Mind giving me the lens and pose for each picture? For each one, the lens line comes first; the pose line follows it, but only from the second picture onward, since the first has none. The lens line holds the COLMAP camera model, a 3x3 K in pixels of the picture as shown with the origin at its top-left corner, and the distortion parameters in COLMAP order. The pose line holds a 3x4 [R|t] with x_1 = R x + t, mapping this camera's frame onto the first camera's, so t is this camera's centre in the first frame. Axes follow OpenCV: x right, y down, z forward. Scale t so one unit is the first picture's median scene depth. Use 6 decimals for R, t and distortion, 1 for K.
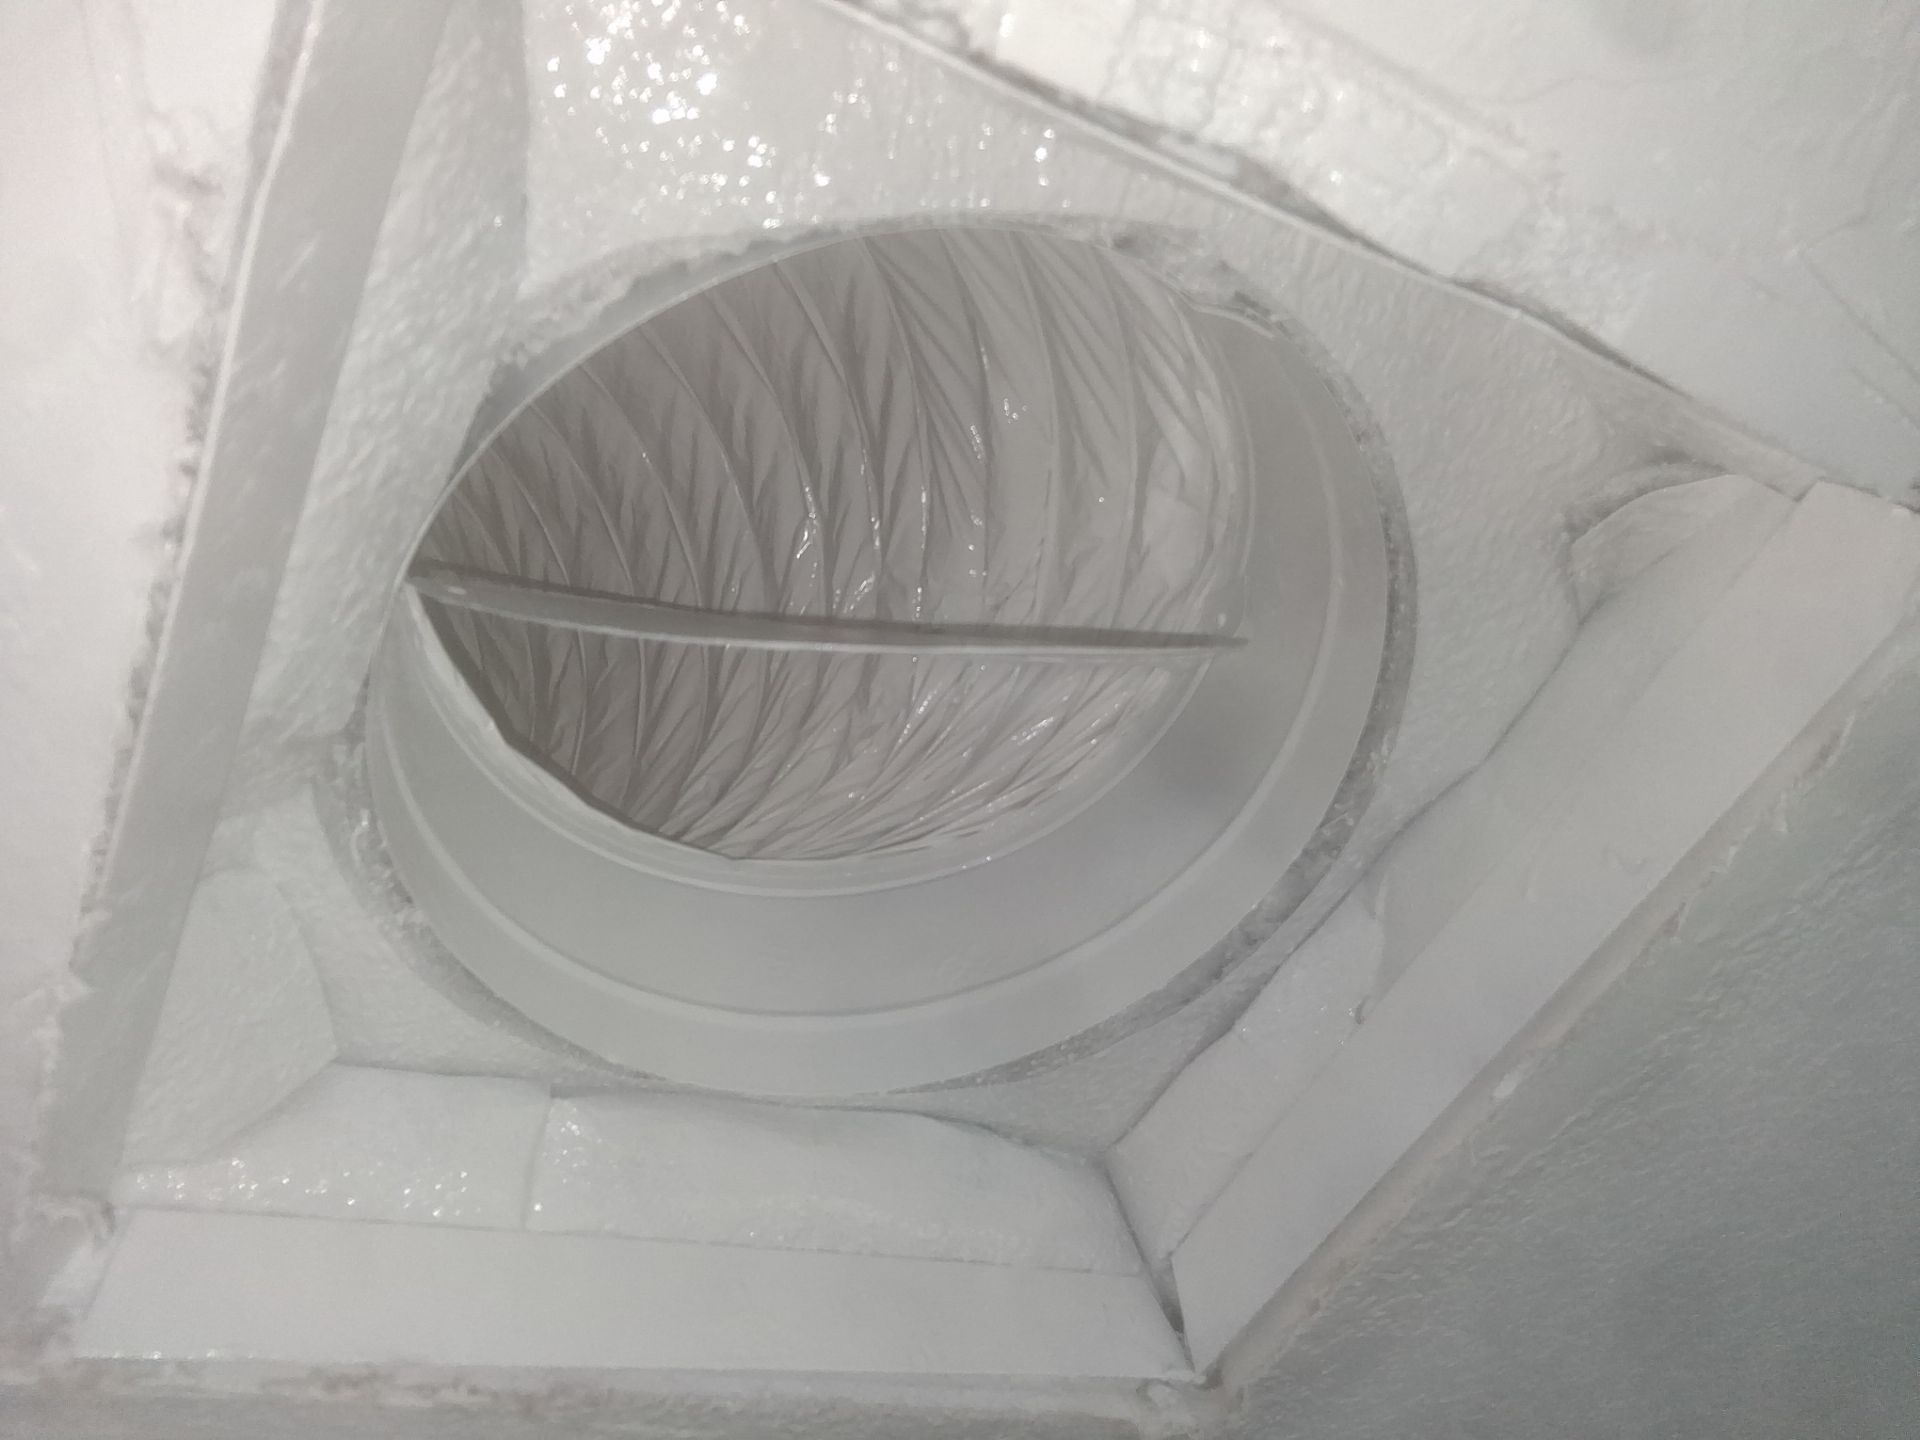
lens RADIAL K [[1479.2, 0, 960.0], [0, 1479.2, 720.0], [0, 0, 1]] dist [0.006725, -0.001083]
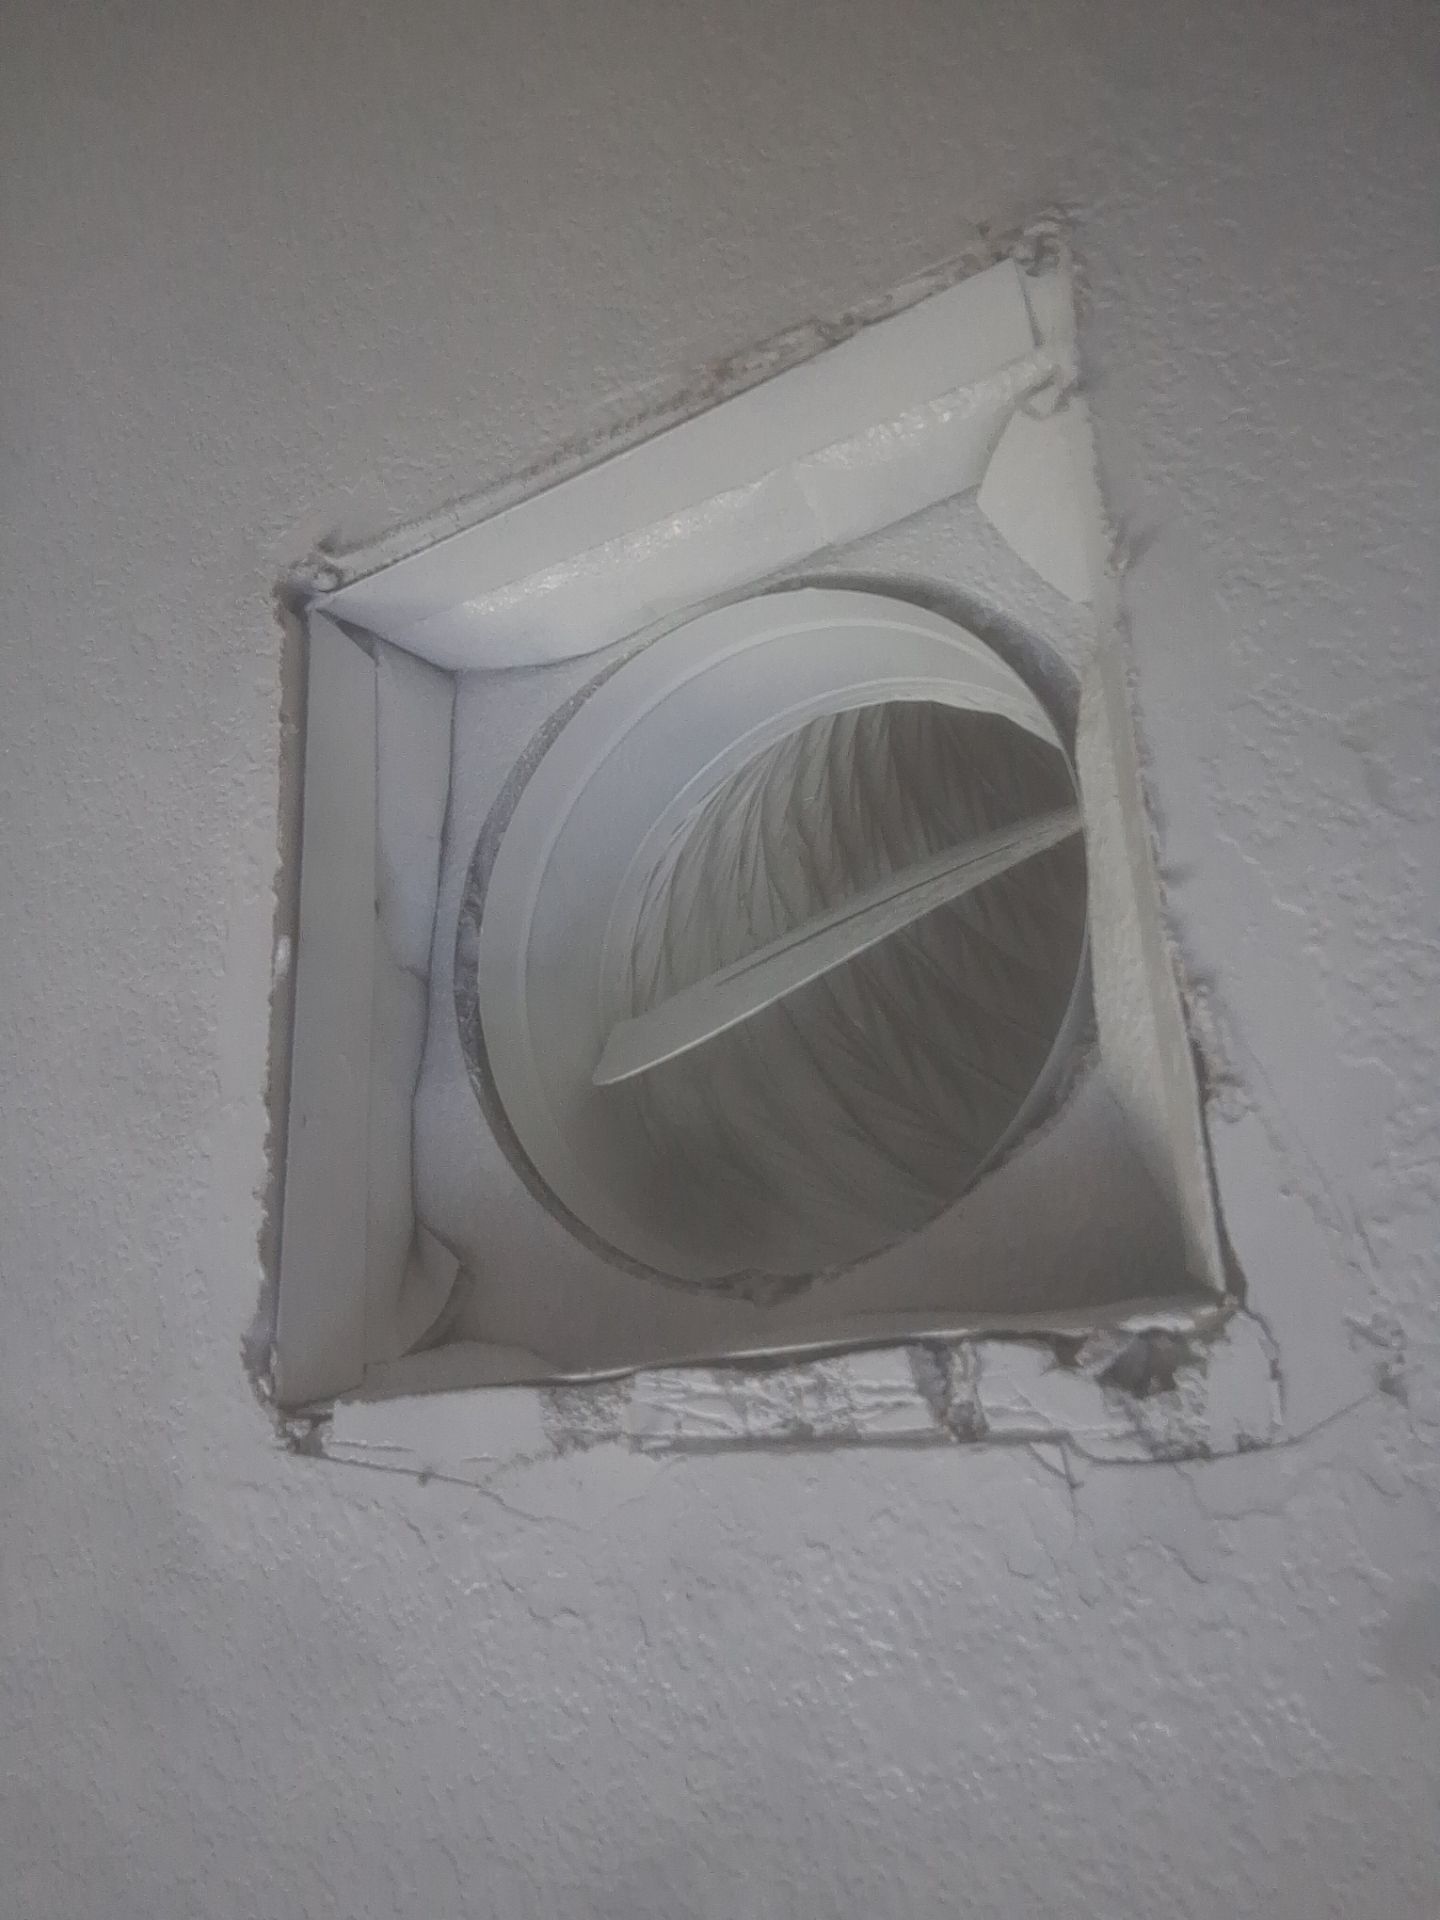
lens RADIAL K [[1479.2, 0, 720.0], [0, 1479.2, 960.0], [0, 0, 1]] dist [0.006725, -0.001083]
pose [[-0.836256, 0.536937, 0.111239, -0.132123], [-0.548246, -0.822460, -0.151612, 0.194217], [0.010083, -0.187773, 0.982161, -0.384906]]
